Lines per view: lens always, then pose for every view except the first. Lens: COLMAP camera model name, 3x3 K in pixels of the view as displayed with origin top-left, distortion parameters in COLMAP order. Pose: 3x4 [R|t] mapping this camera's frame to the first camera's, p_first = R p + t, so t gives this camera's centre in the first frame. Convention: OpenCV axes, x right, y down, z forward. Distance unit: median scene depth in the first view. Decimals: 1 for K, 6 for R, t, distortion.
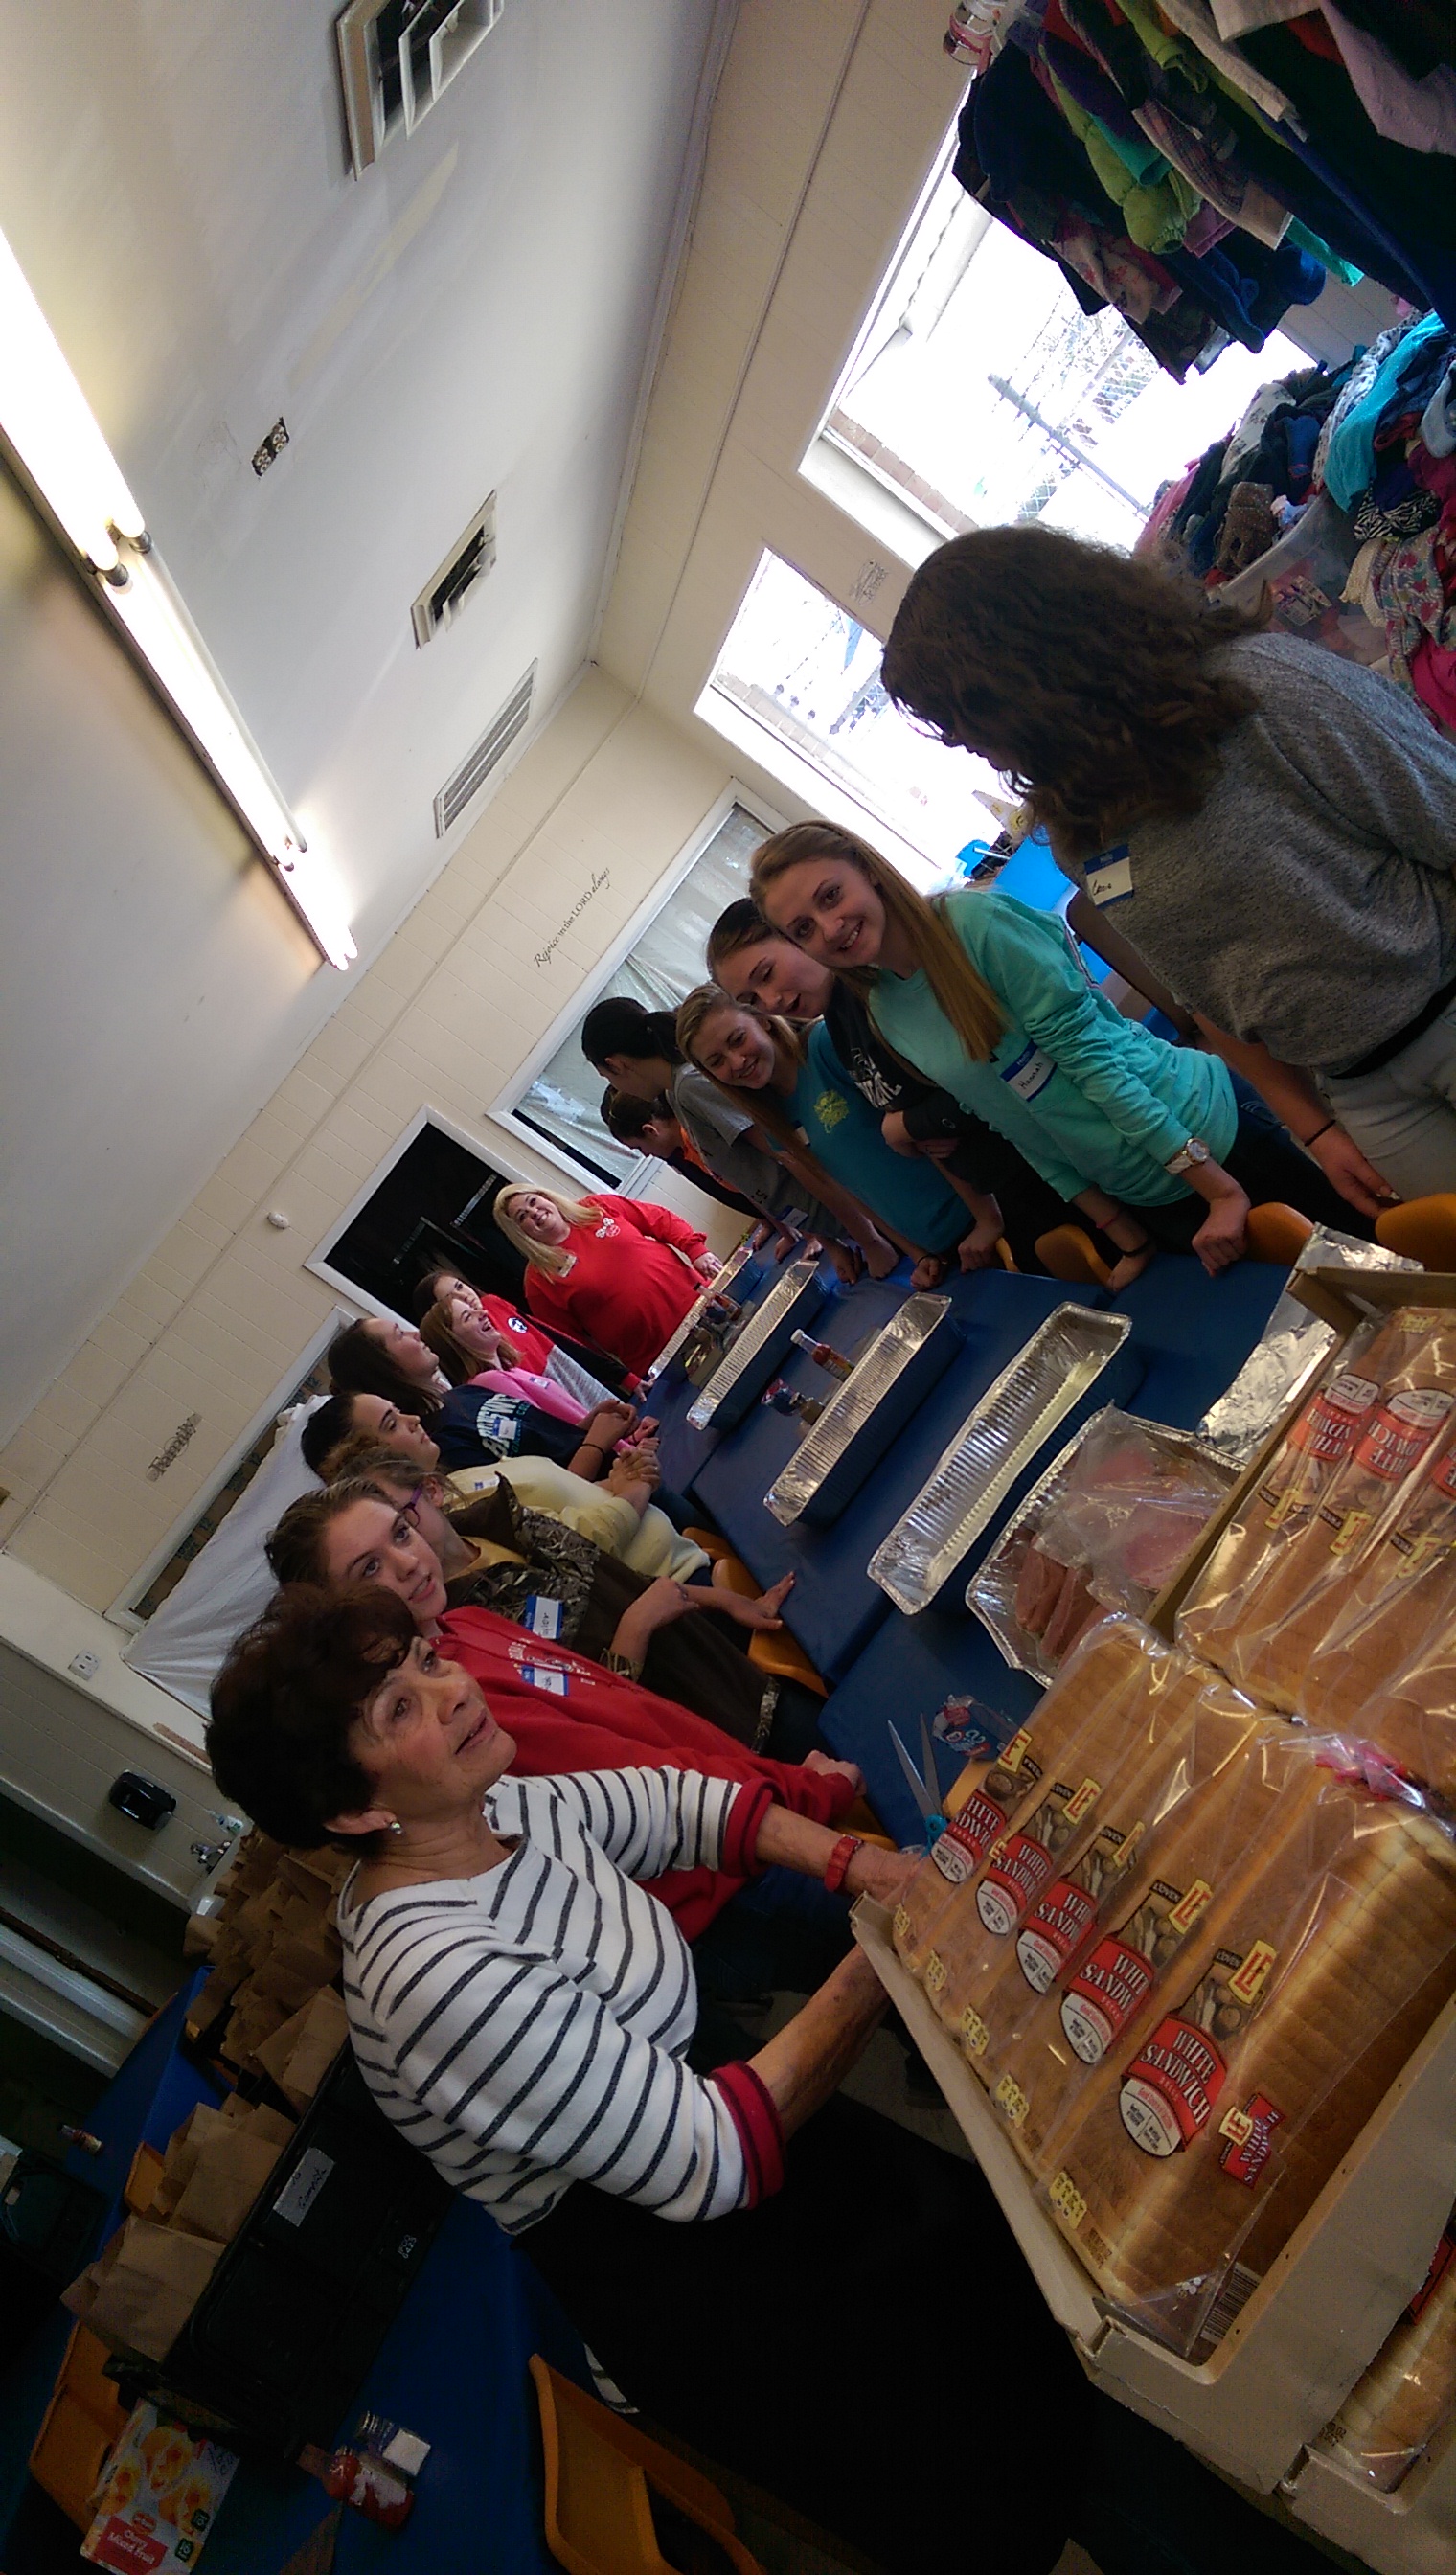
lens RADIAL K [[1835.5, 0, 718.1], [0, 1835.5, 1301.3], [0, 0, 1]] dist [0.080313, -0.101447]
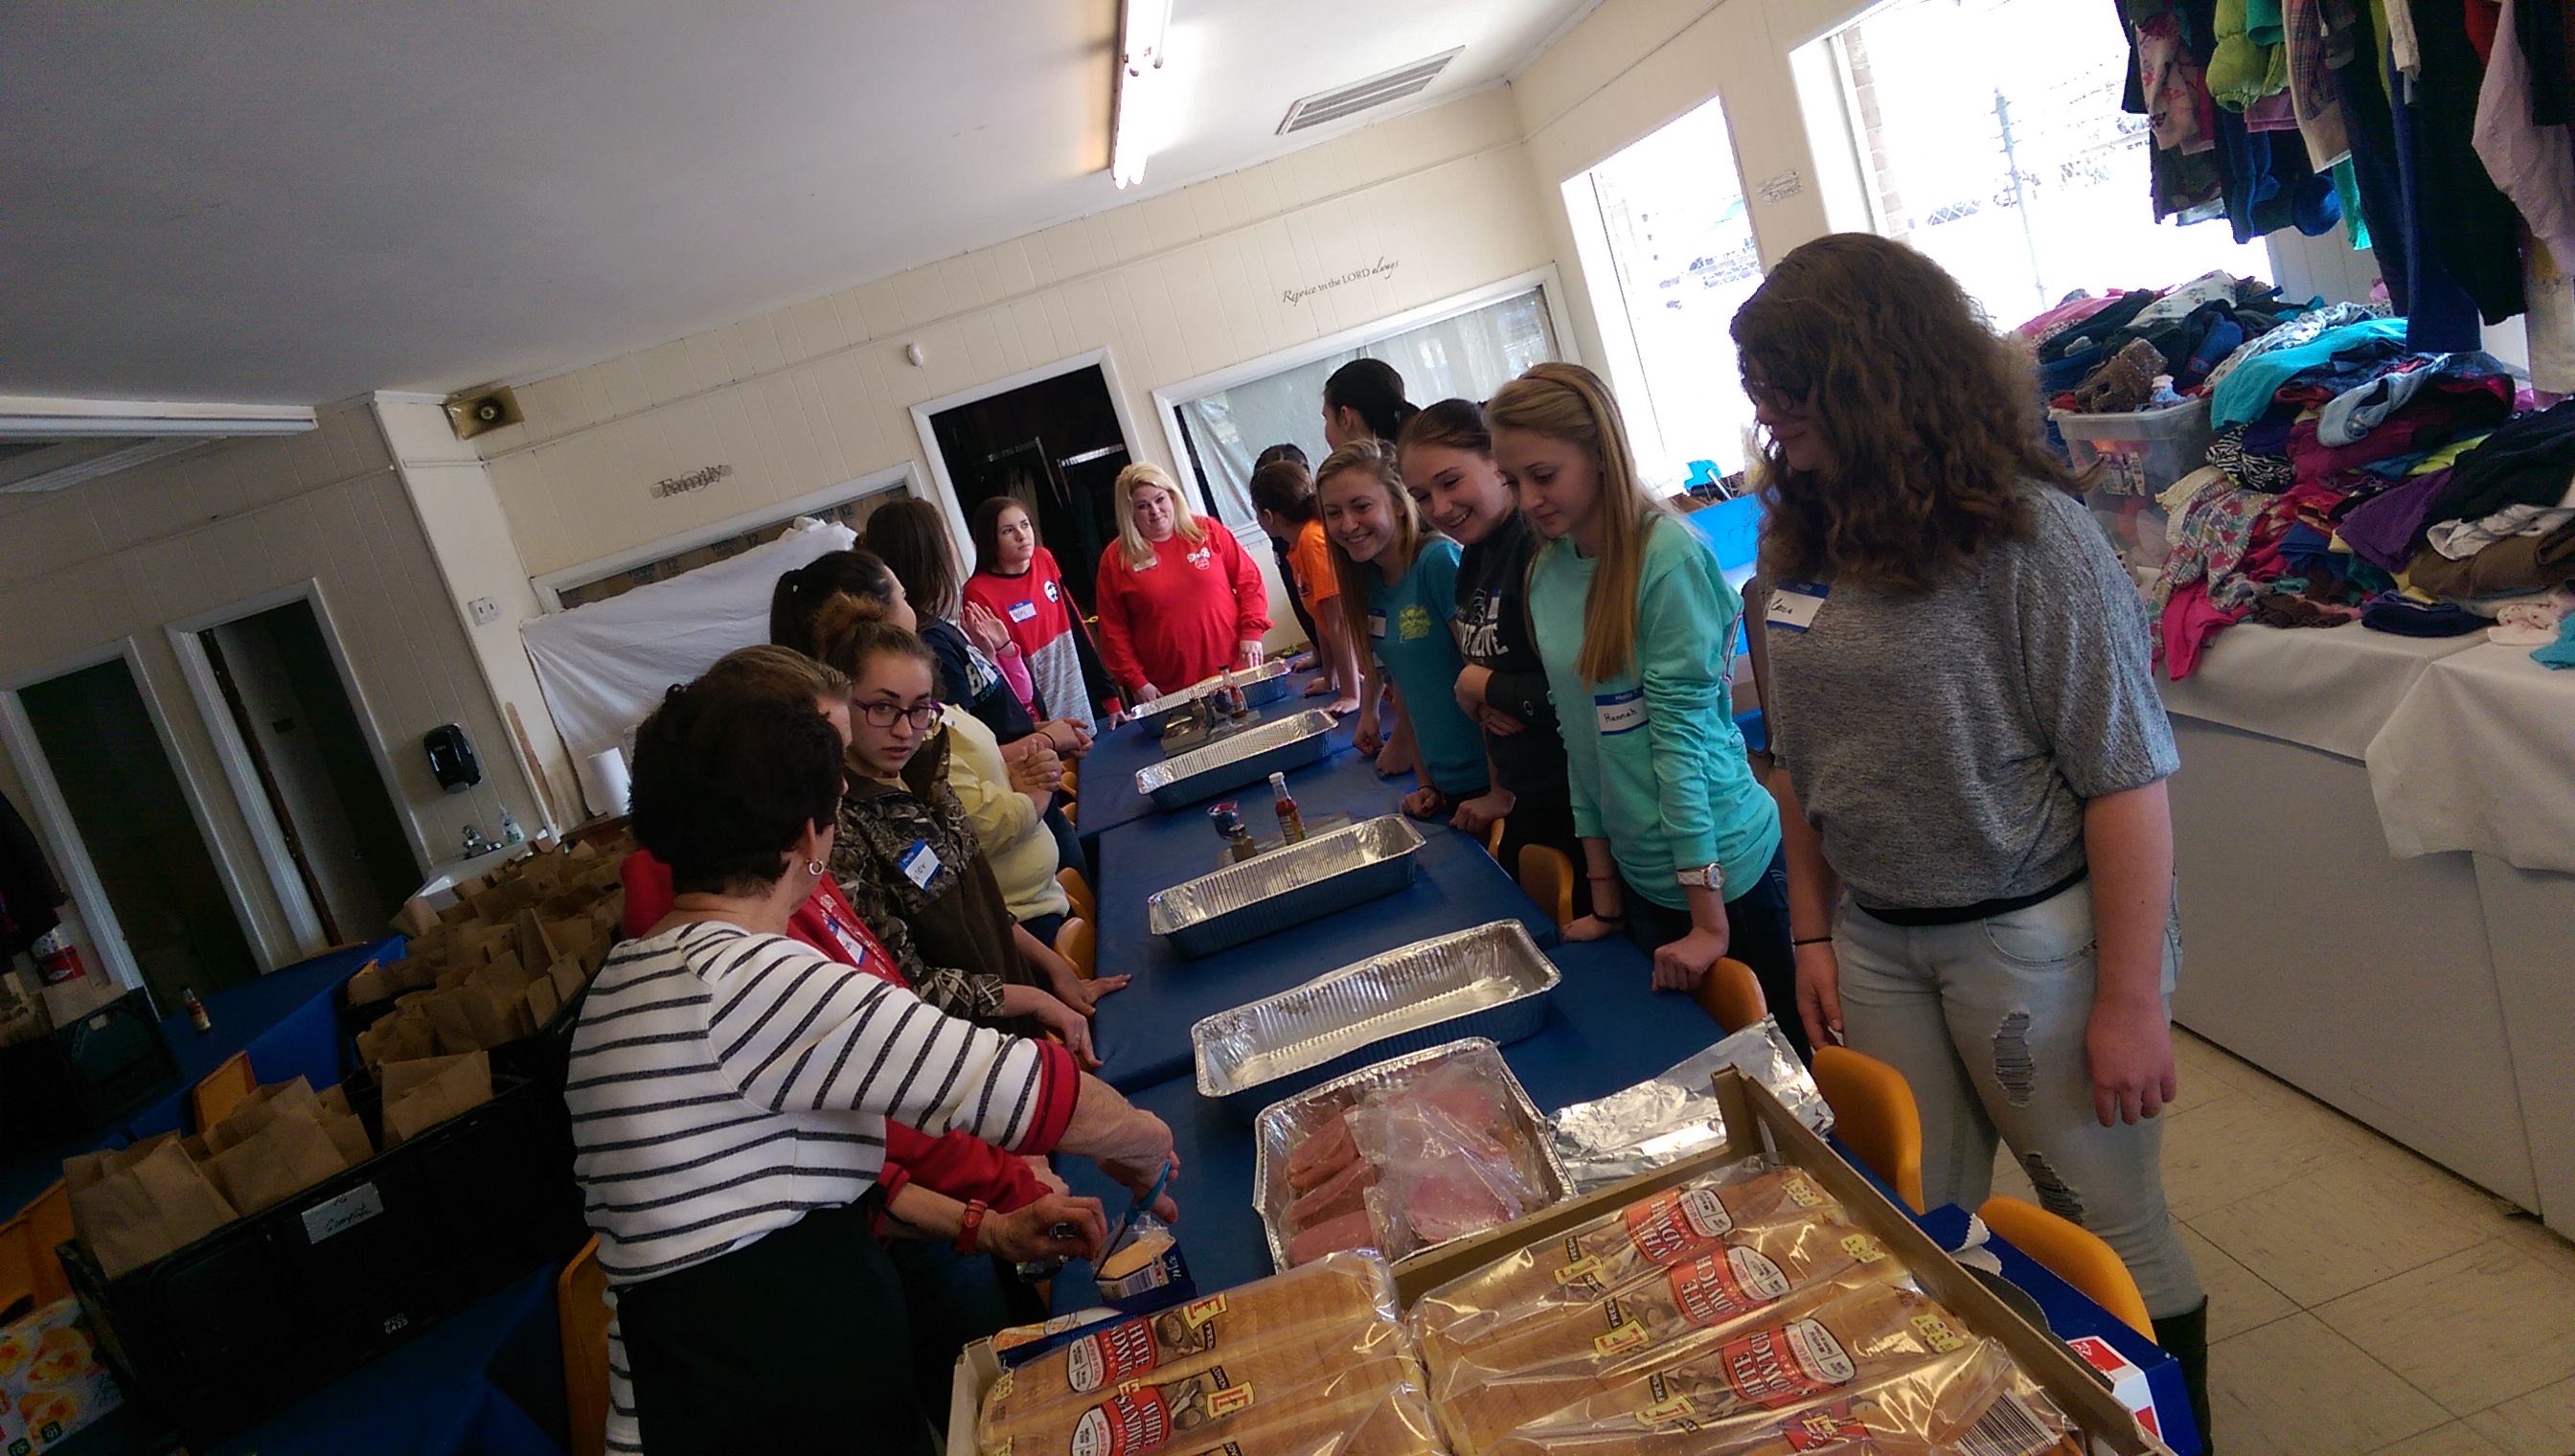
lens RADIAL K [[1830.0, 0, 1296.9], [0, 1830.0, 738.1], [0, 0, 1]] dist [0.089774, -0.124743]
pose [[0.811380, 0.582435, 0.049314, -0.011011], [-0.583506, 0.812051, 0.009702, -0.018816], [-0.034395, -0.036647, 0.998736, 0.029947]]
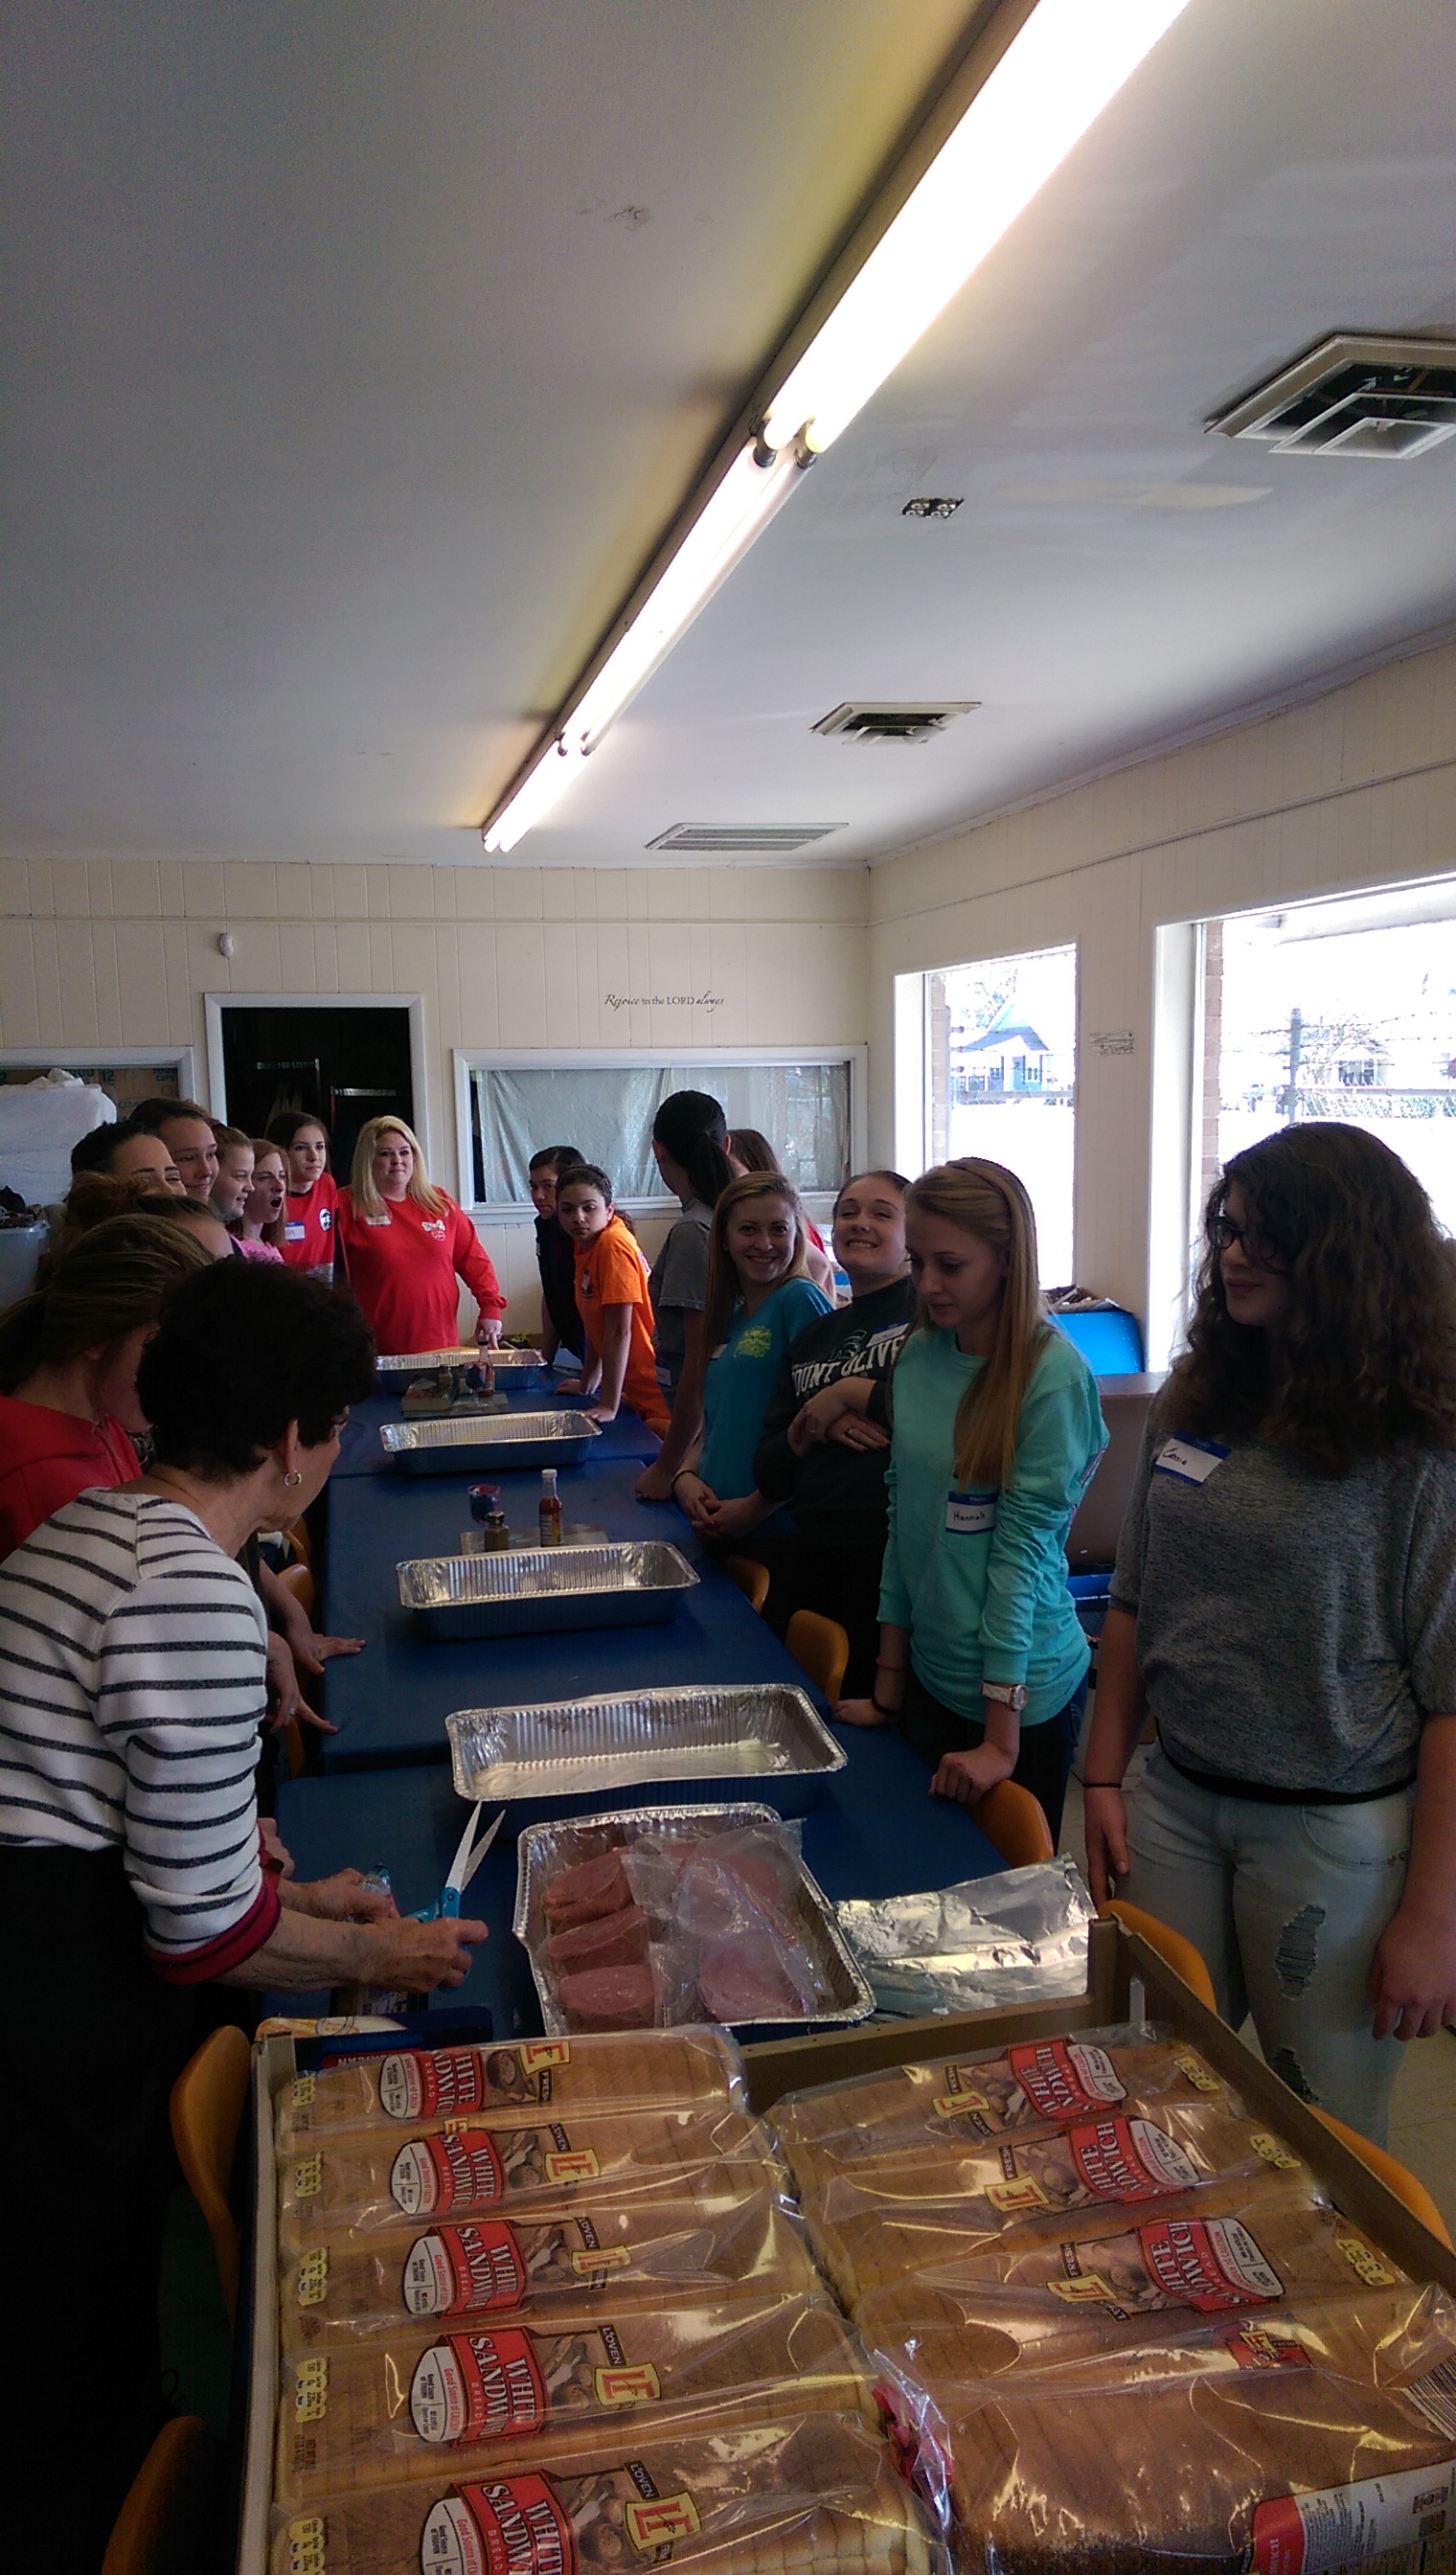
lens RADIAL K [[1830.0, 0, 724.4], [0, 1830.0, 1301.6], [0, 0, 1]] dist [0.089774, -0.124743]
pose [[0.617377, 0.780538, 0.098013, -0.085098], [-0.766479, 0.624891, -0.148393, 0.045666], [-0.177074, 0.016489, 0.984059, 0.057509]]
